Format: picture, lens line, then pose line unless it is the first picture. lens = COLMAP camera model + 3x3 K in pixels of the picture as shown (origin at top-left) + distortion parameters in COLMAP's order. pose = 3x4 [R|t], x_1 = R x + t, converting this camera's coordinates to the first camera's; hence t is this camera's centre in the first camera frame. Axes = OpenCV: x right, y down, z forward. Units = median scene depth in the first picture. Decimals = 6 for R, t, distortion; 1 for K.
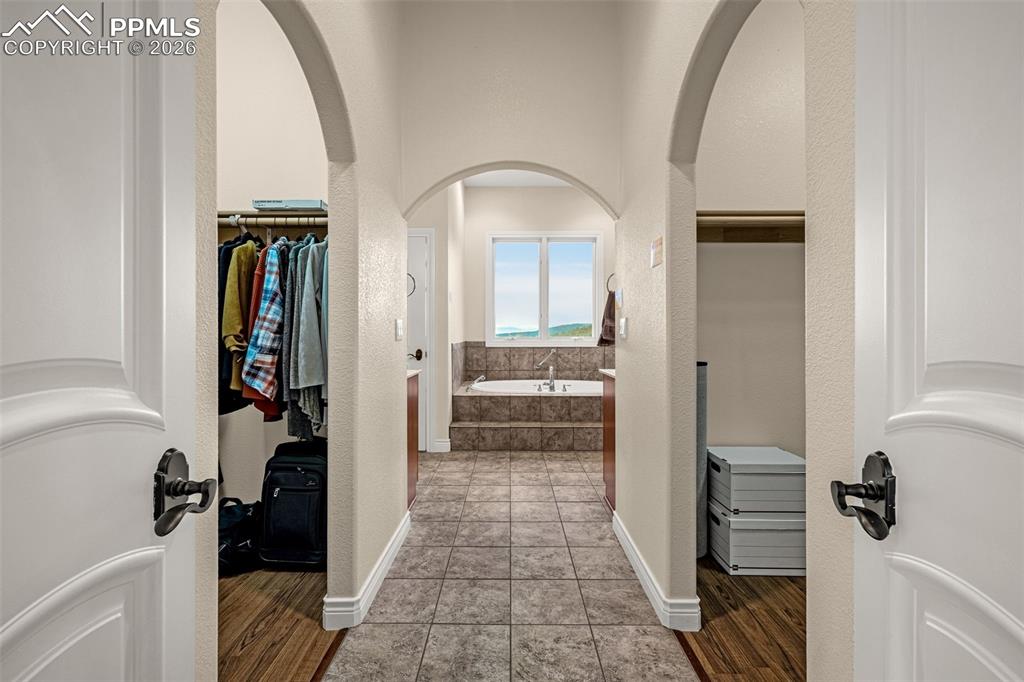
lens RADIAL K [[442.0, 0, 511.7], [0, 442.0, 335.7], [0, 0, 1]] dist [0.000089, 0.000065]
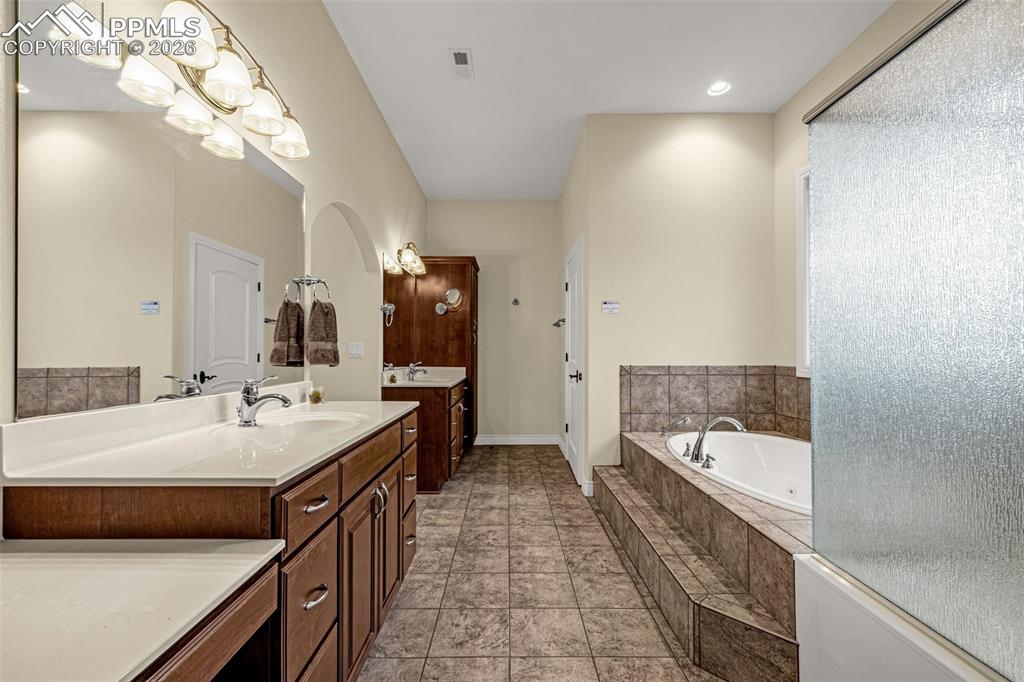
lens RADIAL K [[442.0, 0, 509.1], [0, 442.0, 346.2], [0, 0, 1]] dist [0.000089, 0.000065]
pose [[-0.012912, -0.016402, -0.999782, 0.724508], [-0.005206, 0.999853, -0.016336, -0.003241], [0.999903, 0.004994, -0.012996, 0.908792]]
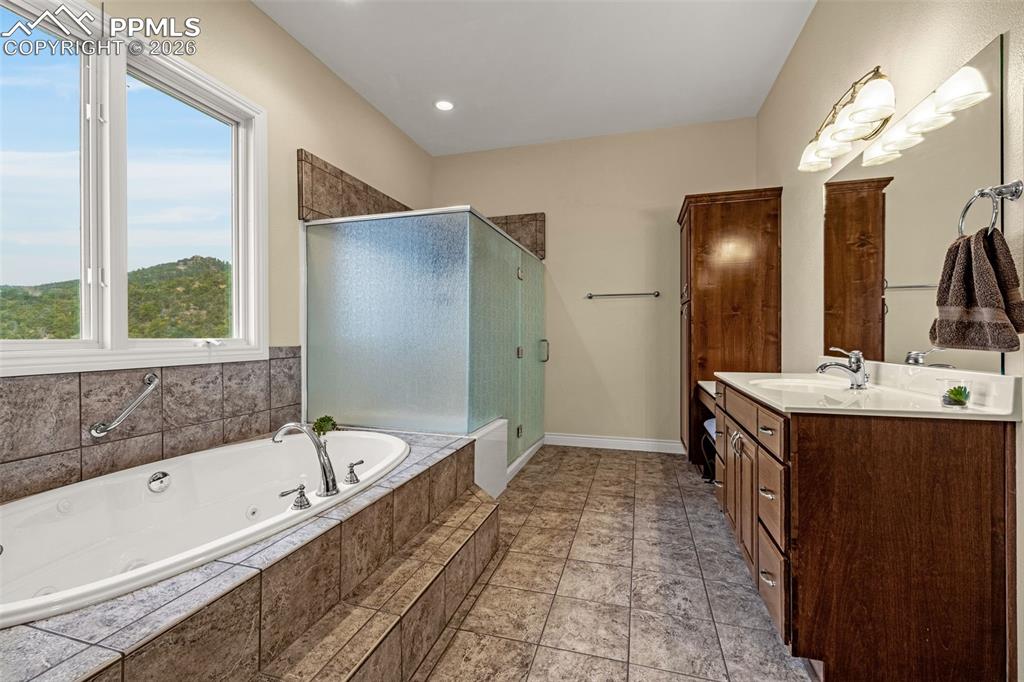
lens RADIAL K [[442.0, 0, 511.3], [0, 442.0, 338.9], [0, 0, 1]] dist [0.000089, 0.000065]
pose [[0.296226, -0.005502, 0.955102, -0.228020], [0.009426, 0.999952, 0.002837, 0.006380], [-0.955071, 0.008162, 0.296263, 0.884877]]
